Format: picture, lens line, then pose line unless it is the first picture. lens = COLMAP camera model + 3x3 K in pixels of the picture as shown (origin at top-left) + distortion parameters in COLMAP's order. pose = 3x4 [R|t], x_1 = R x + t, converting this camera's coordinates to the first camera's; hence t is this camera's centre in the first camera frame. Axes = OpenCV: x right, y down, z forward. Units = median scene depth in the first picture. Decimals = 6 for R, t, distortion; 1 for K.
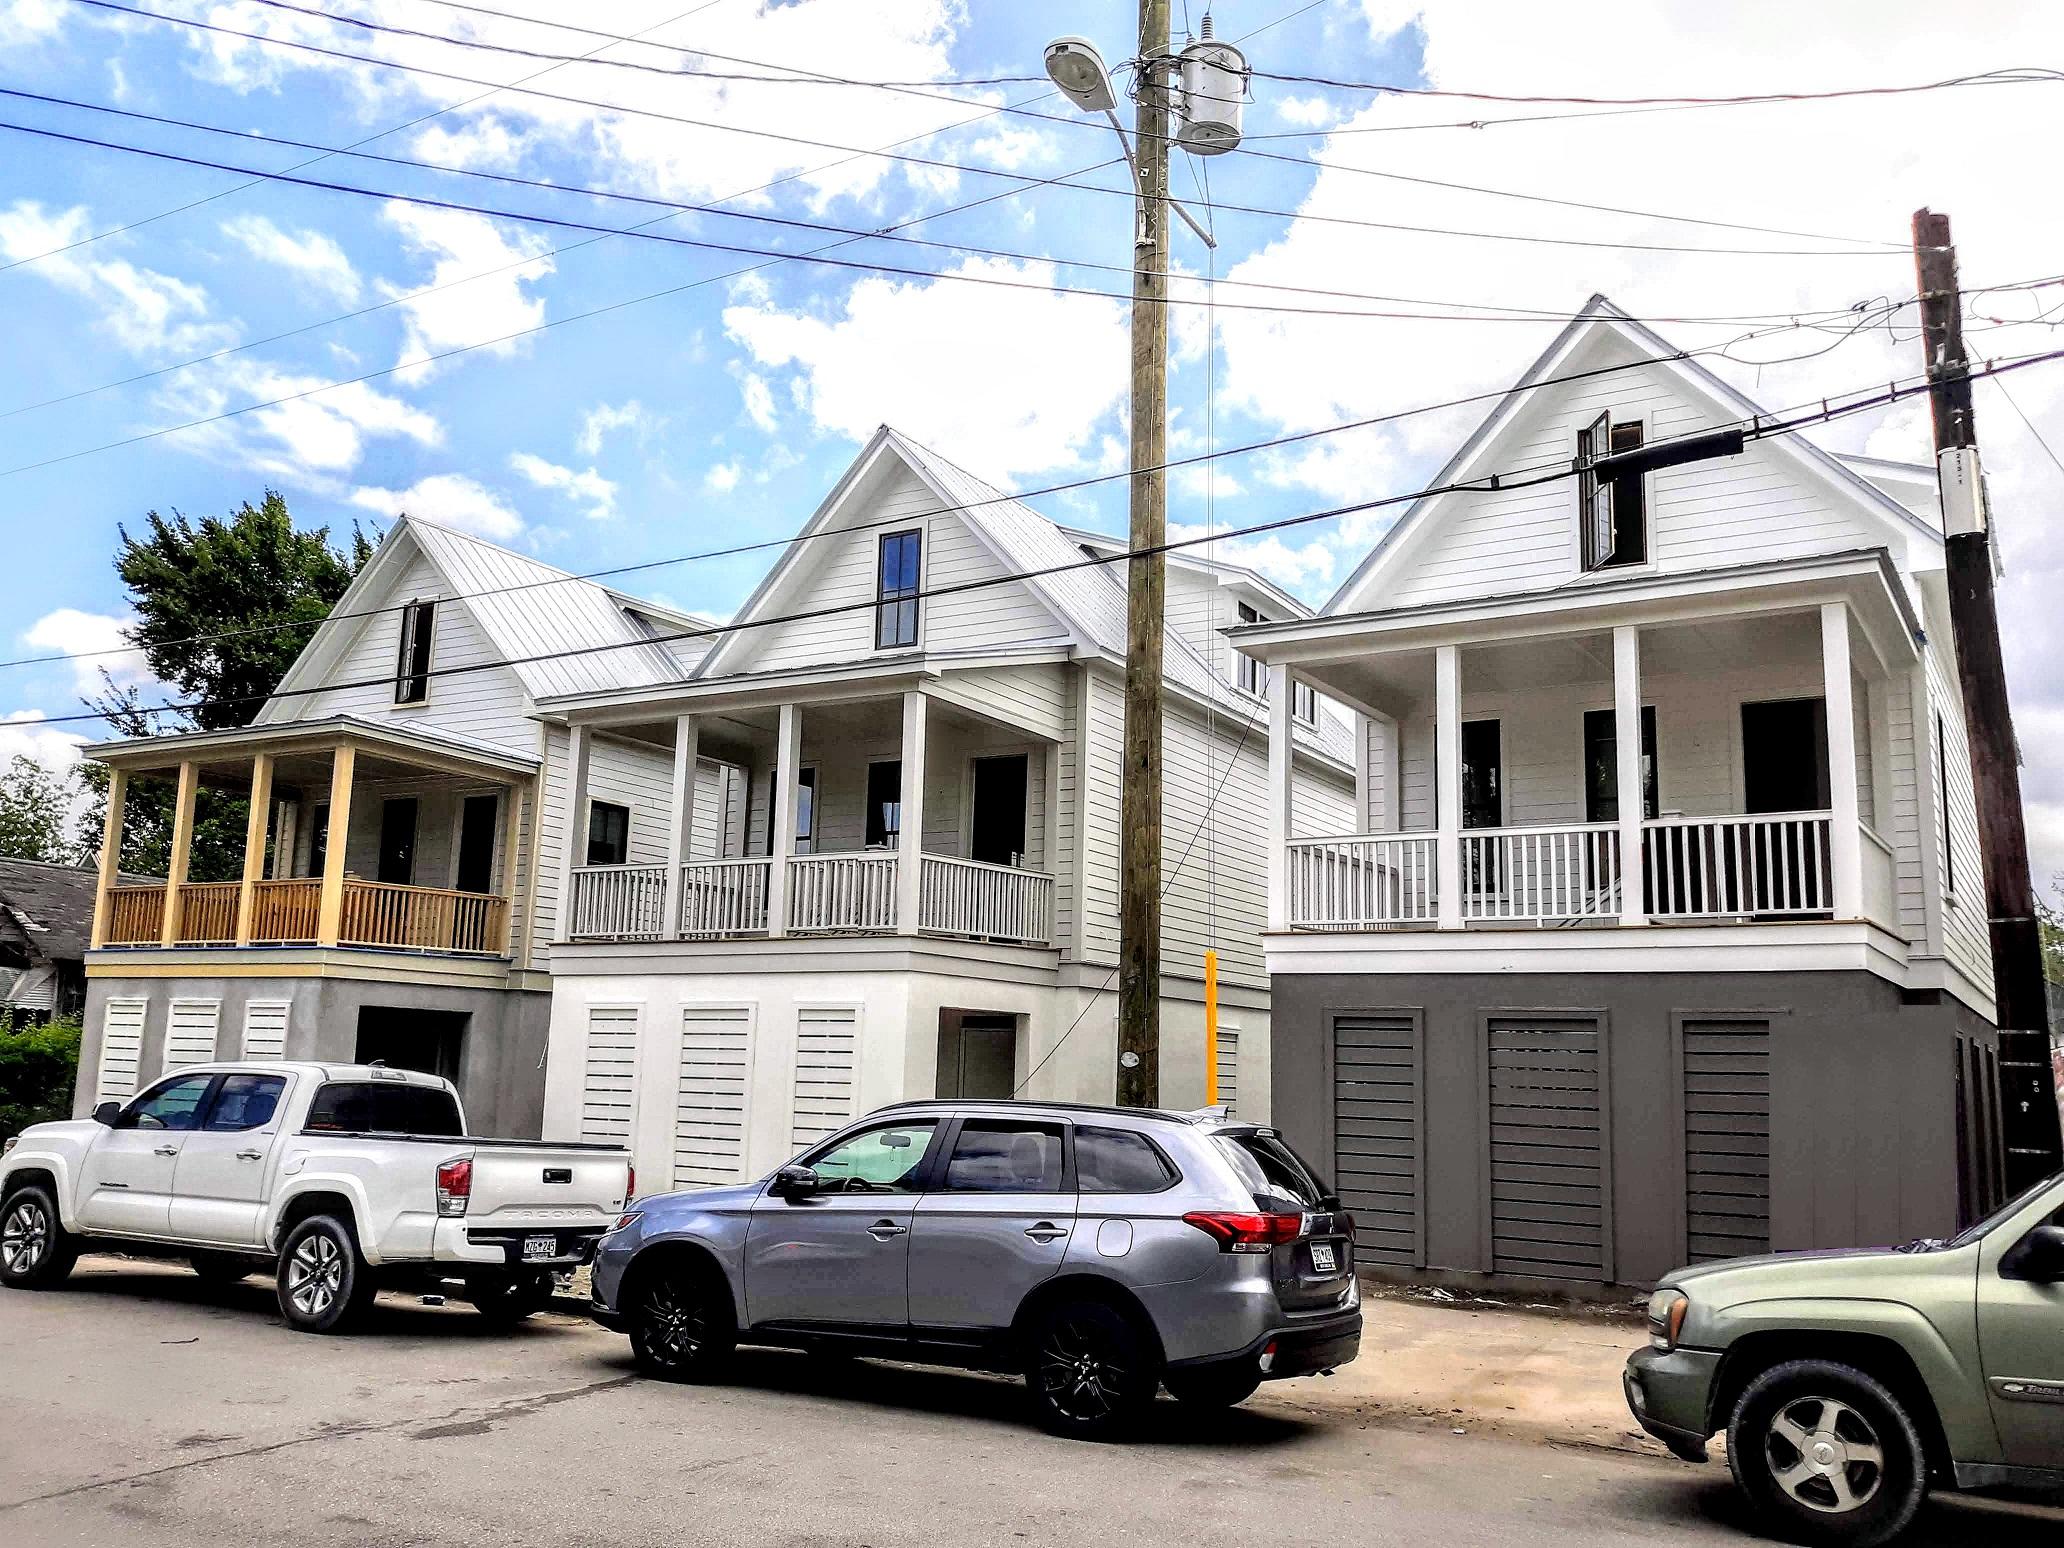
lens RADIAL K [[1714.3, 0, 1037.8], [0, 1714.3, 772.7], [0, 0, 1]] dist [-0.019297, -0.017960]
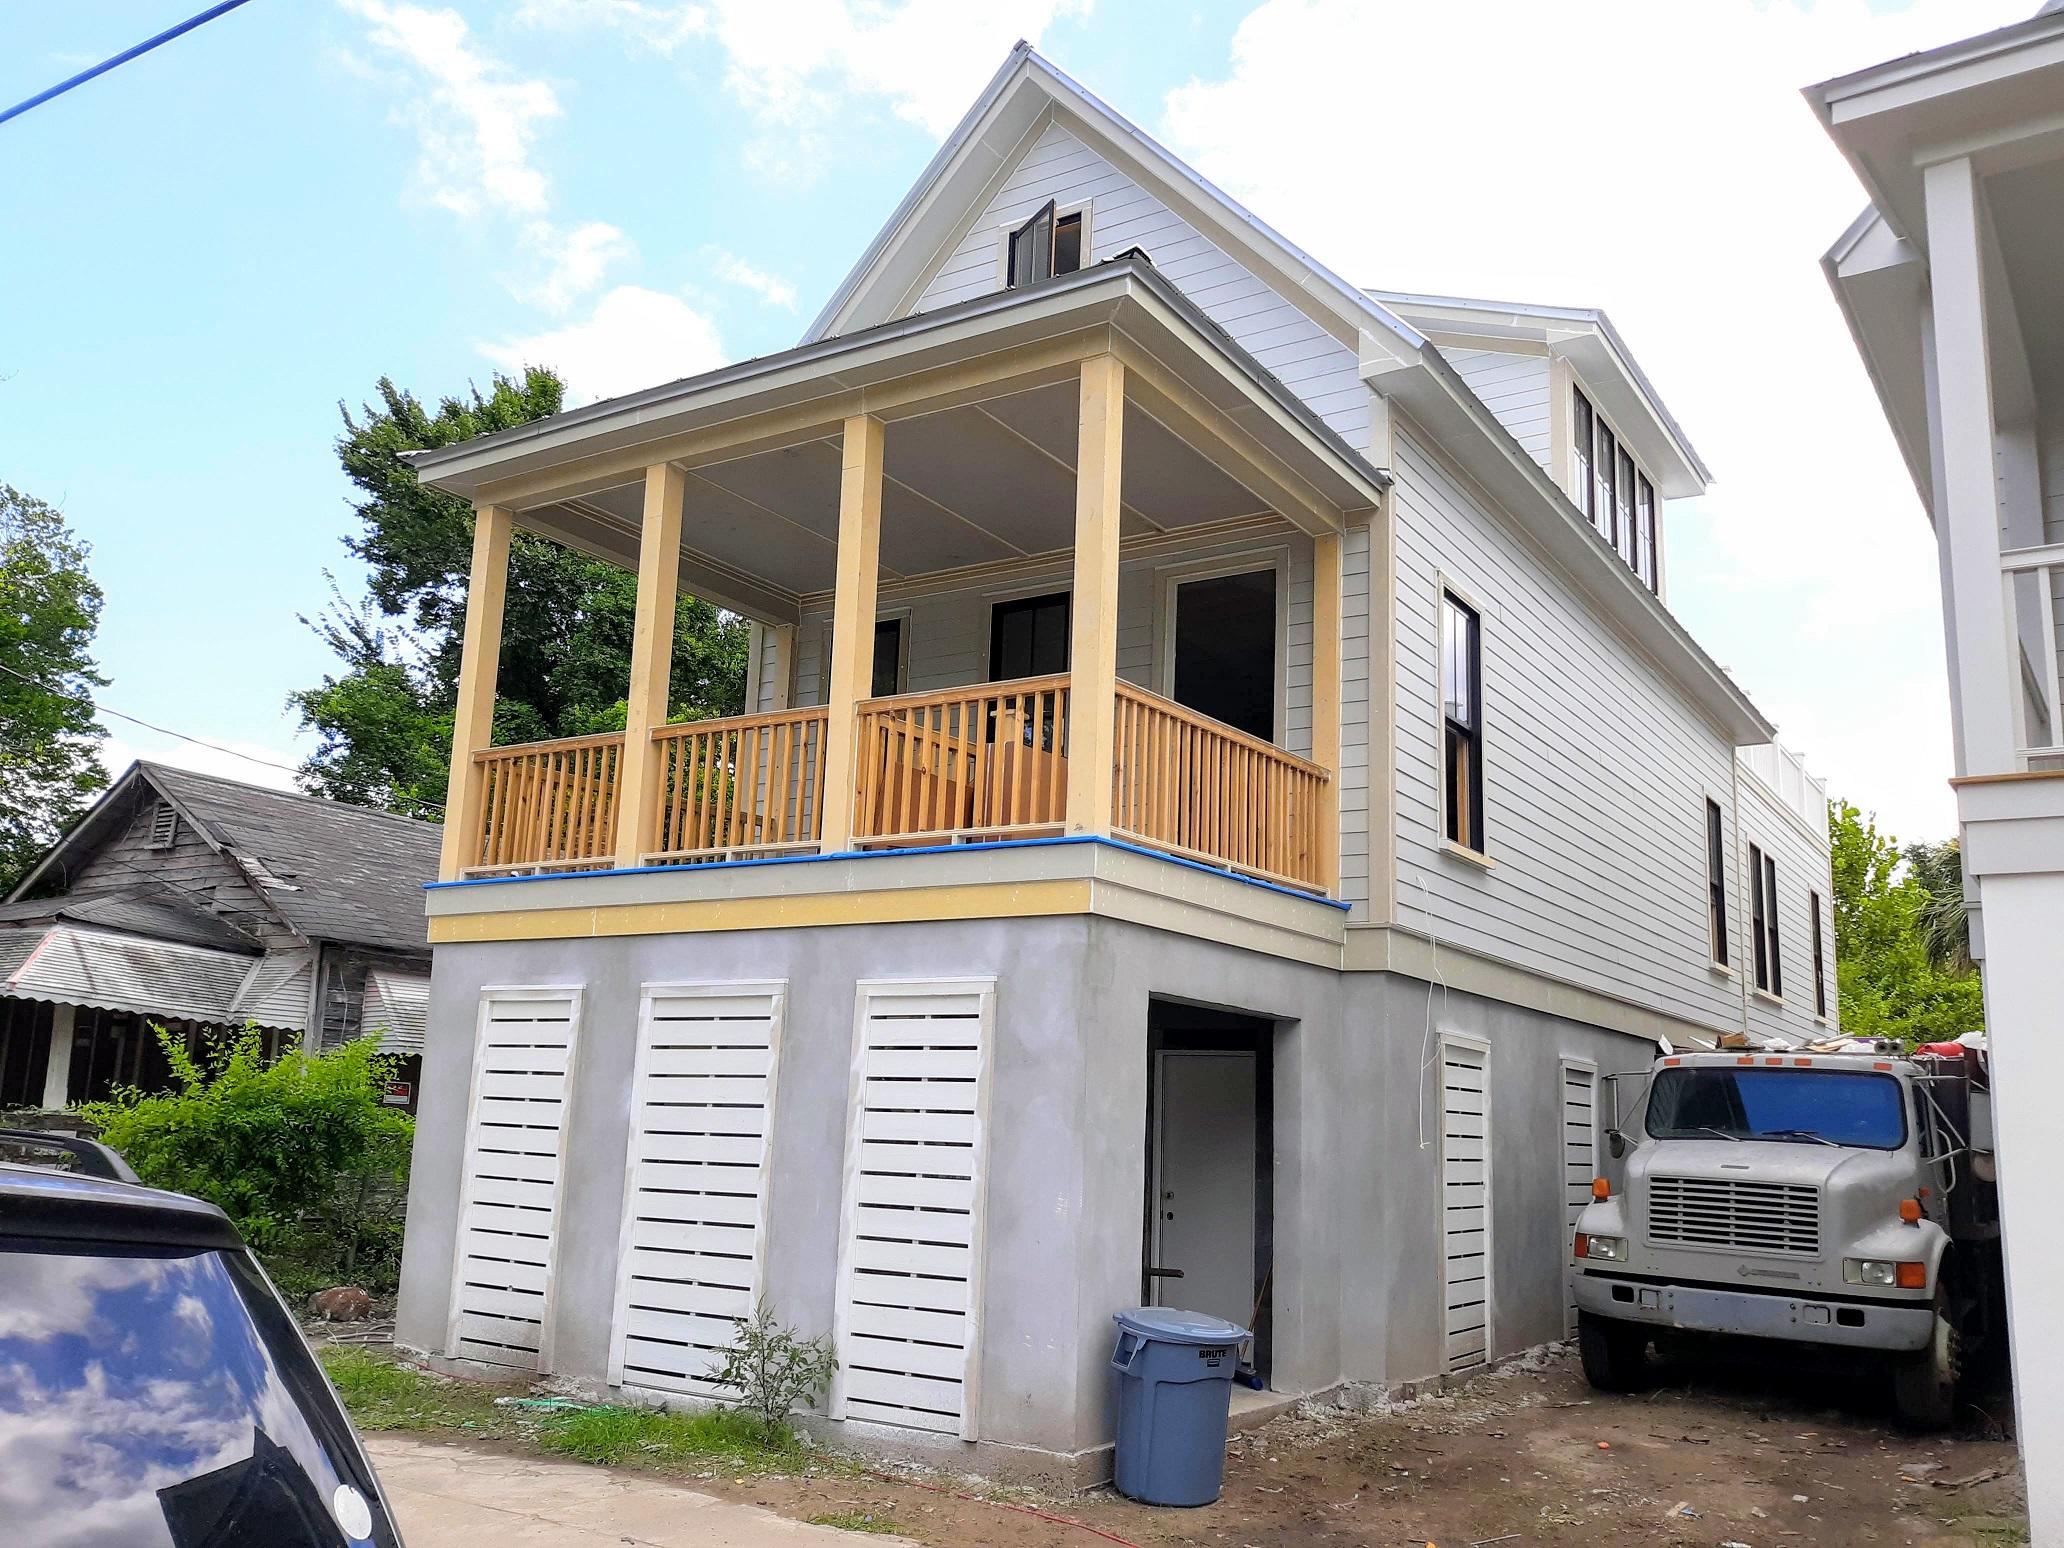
lens RADIAL K [[1714.3, 0, 1039.4], [0, 1714.3, 779.2], [0, 0, 1]] dist [-0.019297, -0.017960]
pose [[0.997421, -0.010474, -0.071008, -0.369196], [0.008955, 0.999725, -0.021678, 0.089211], [0.071216, 0.020986, 0.997240, 0.560056]]
